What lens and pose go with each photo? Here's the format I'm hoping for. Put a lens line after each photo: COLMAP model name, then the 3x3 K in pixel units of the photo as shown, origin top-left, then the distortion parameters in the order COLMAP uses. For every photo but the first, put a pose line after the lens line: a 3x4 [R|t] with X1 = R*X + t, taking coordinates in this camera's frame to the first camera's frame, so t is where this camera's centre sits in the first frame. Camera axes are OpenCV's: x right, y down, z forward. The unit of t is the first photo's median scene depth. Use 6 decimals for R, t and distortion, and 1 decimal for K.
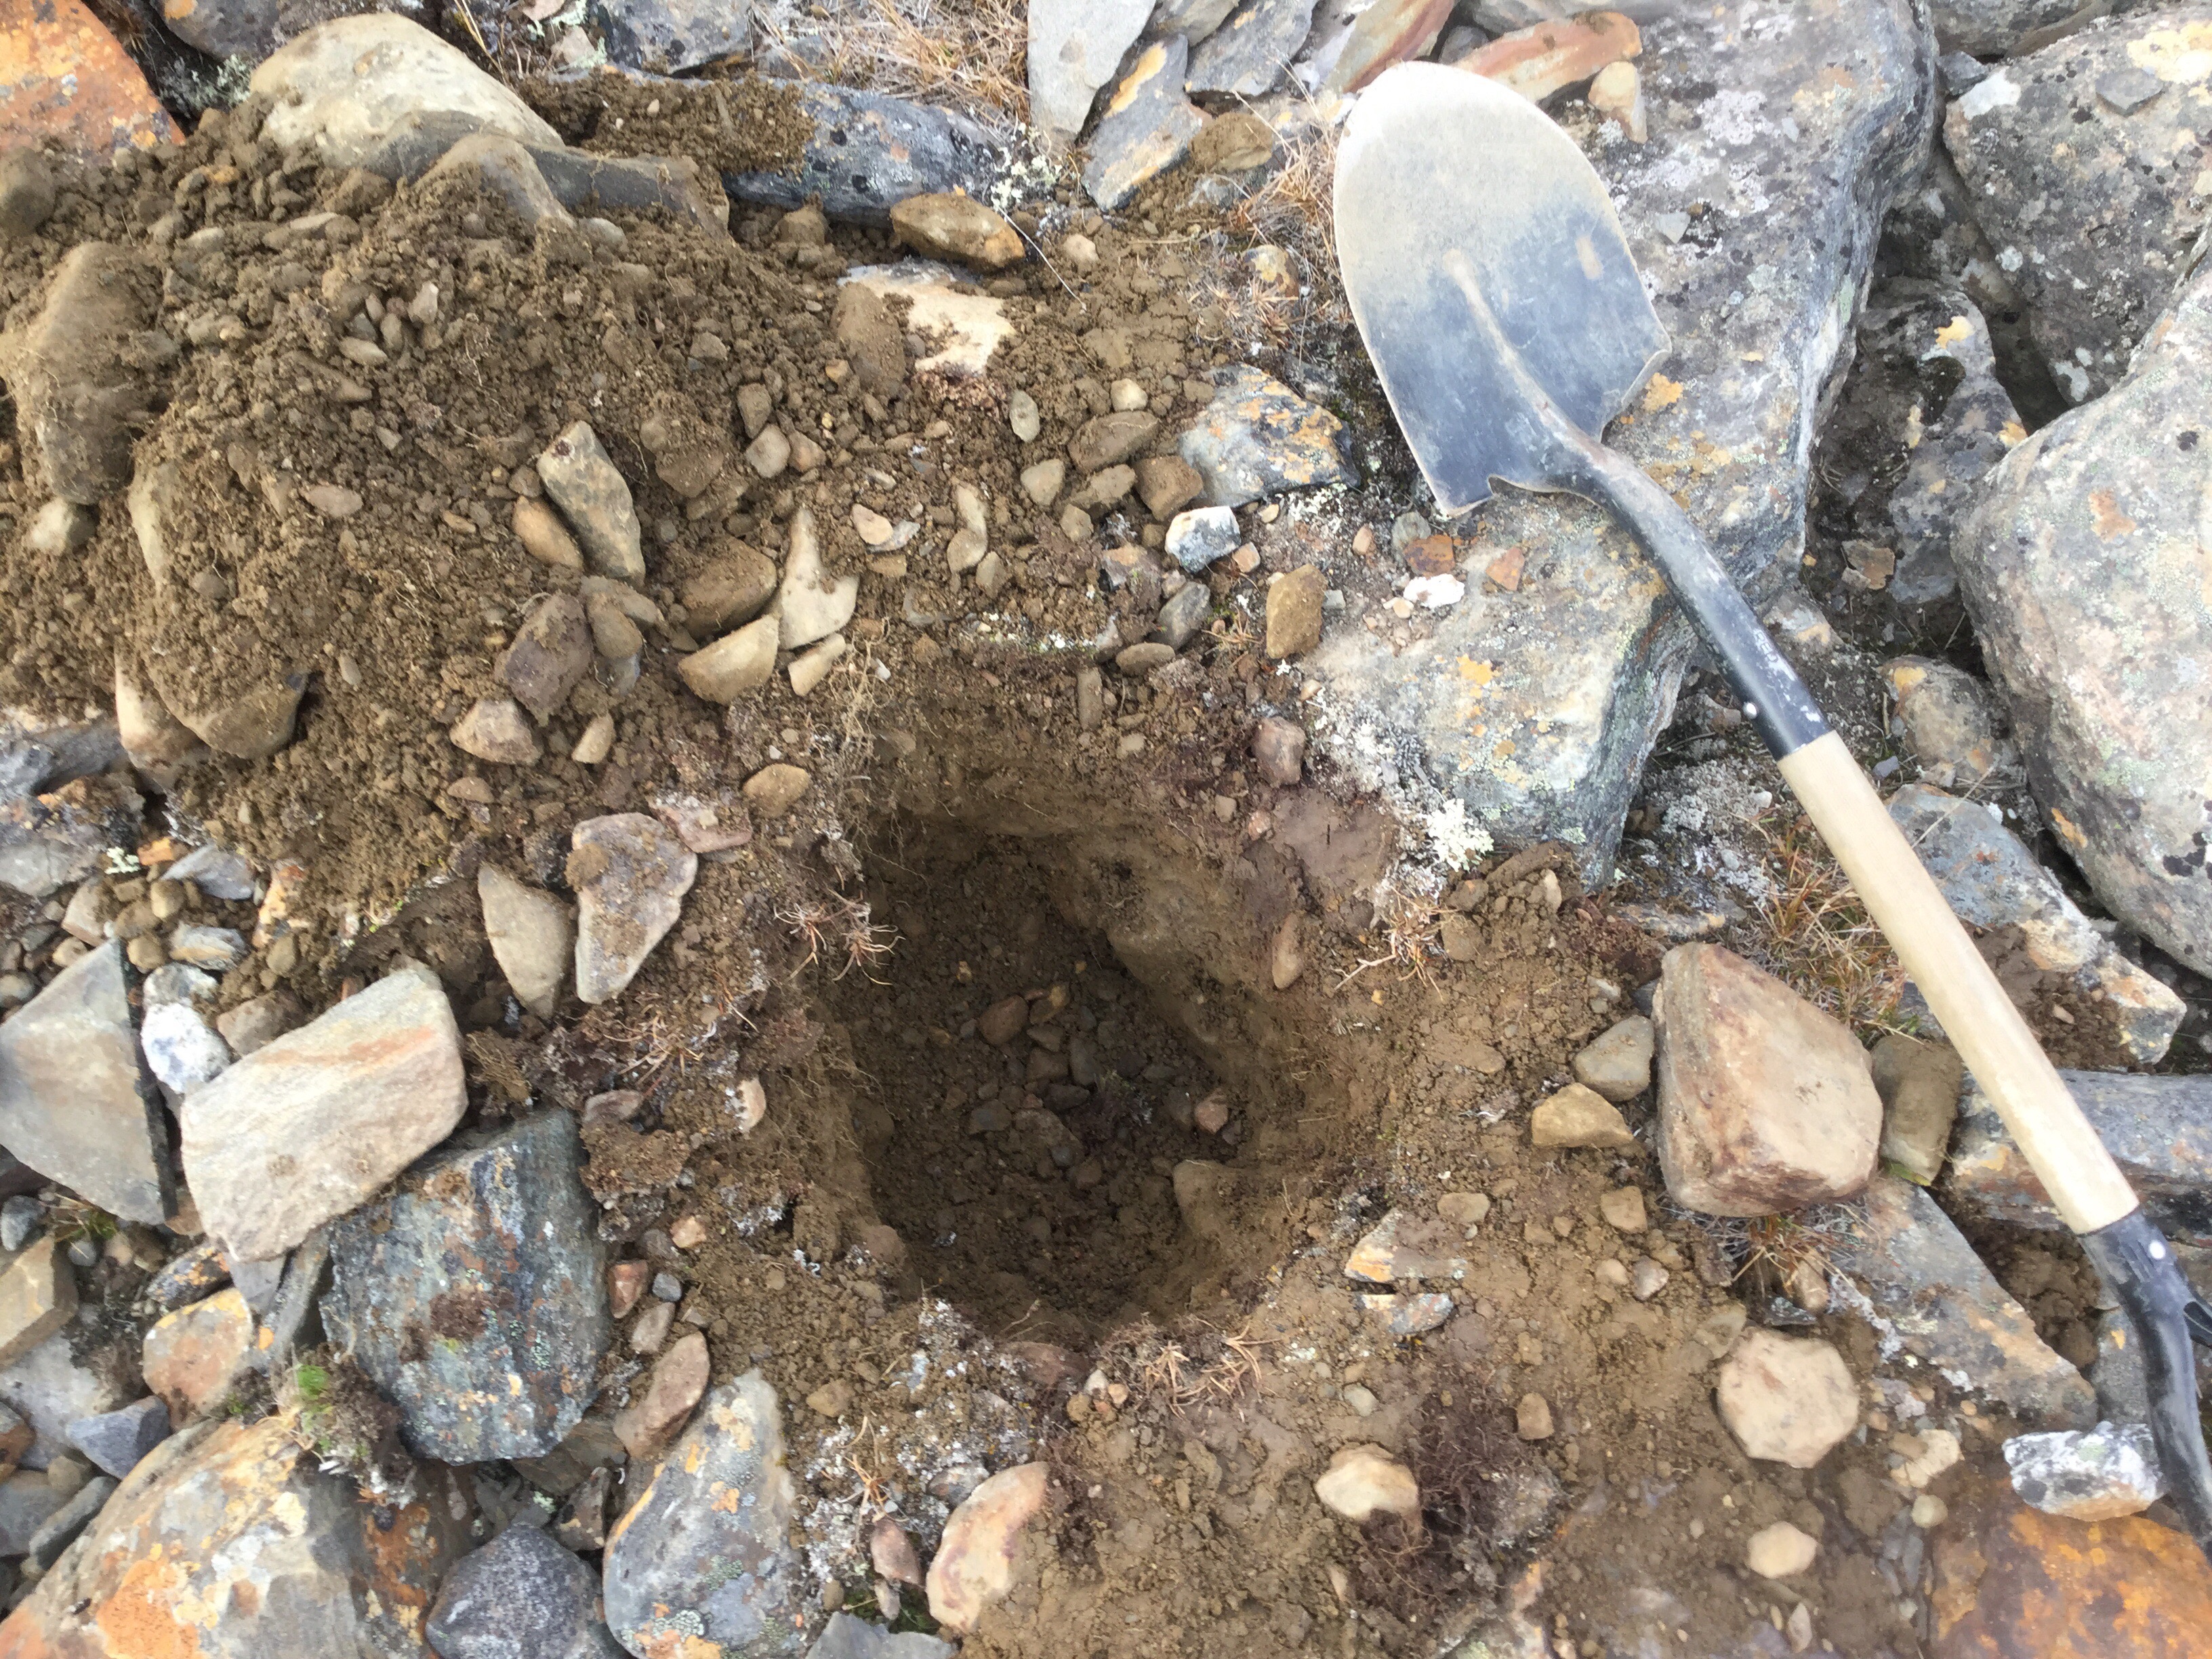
lens RADIAL K [[1891.6, 0, 1106.0], [0, 1891.6, 829.5], [0, 0, 1]] dist [0.002033, 0.003427]
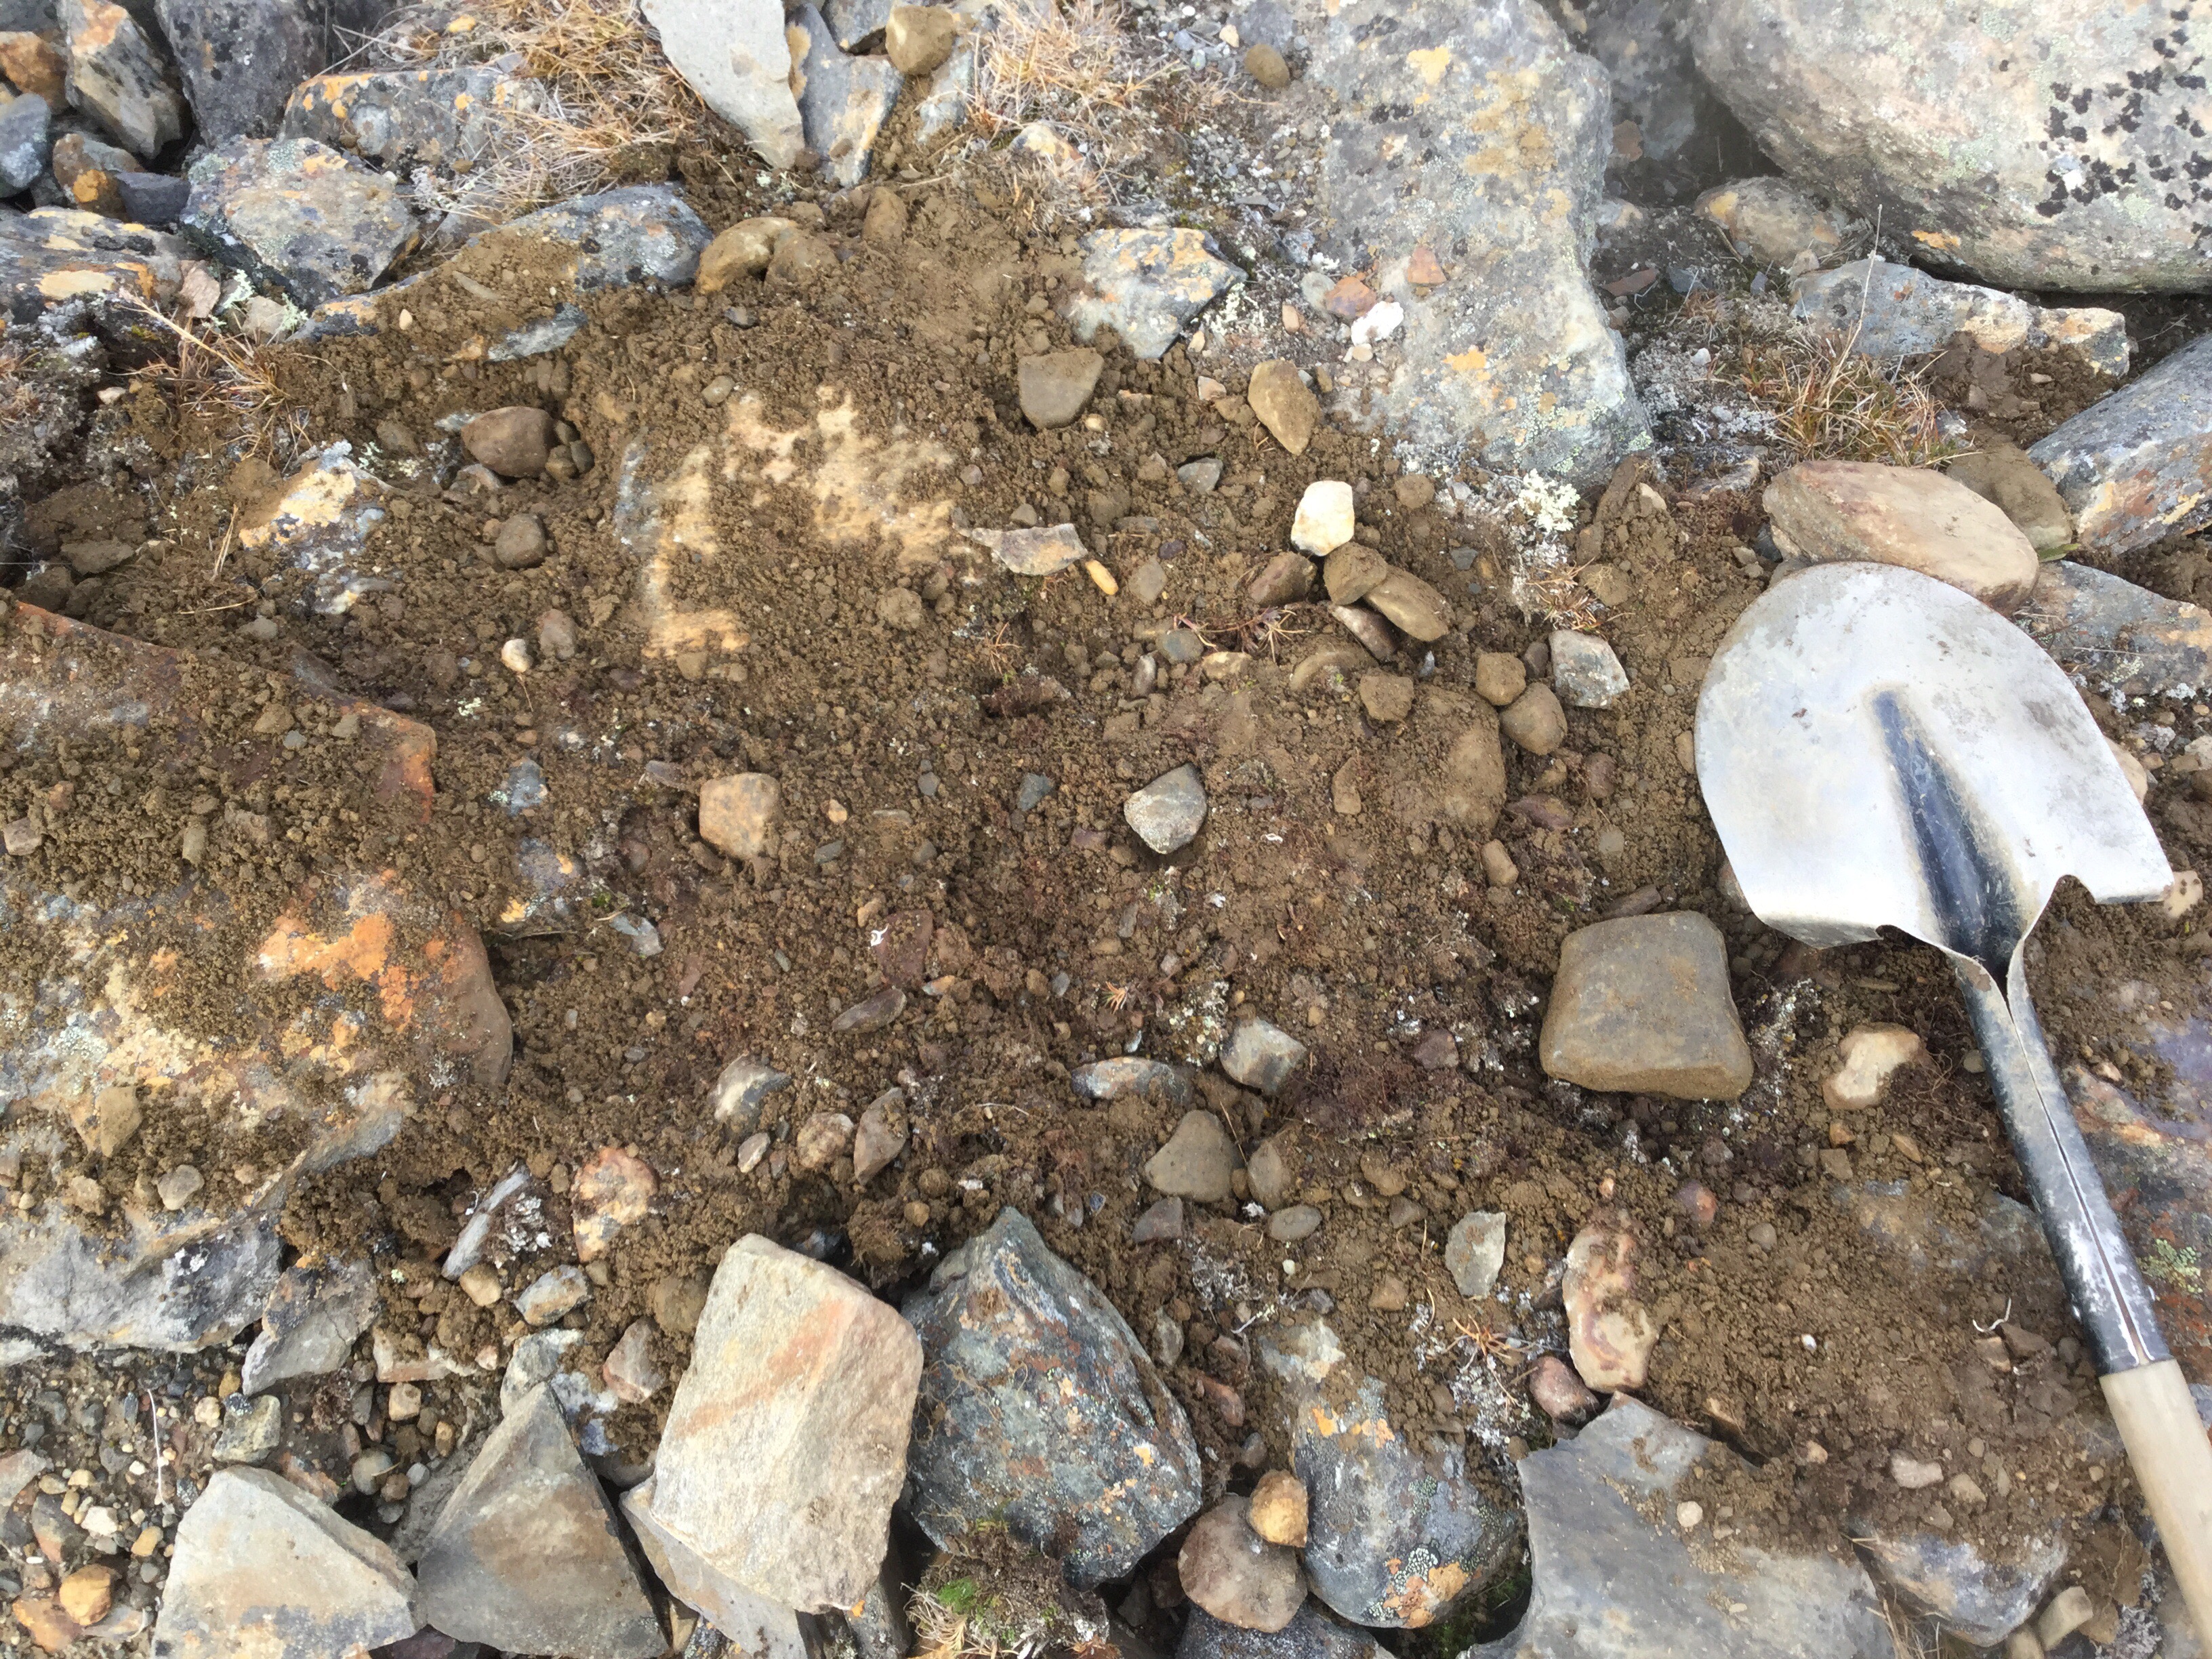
lens RADIAL K [[1884.7, 0, 1106.0], [0, 1884.7, 829.5], [0, 0, 1]] dist [-0.006985, -0.002648]
pose [[0.824908, -0.538774, 0.171024, -0.261595], [0.541511, 0.839993, 0.034314, -0.011619], [-0.162147, 0.064306, 0.984669, 0.046690]]
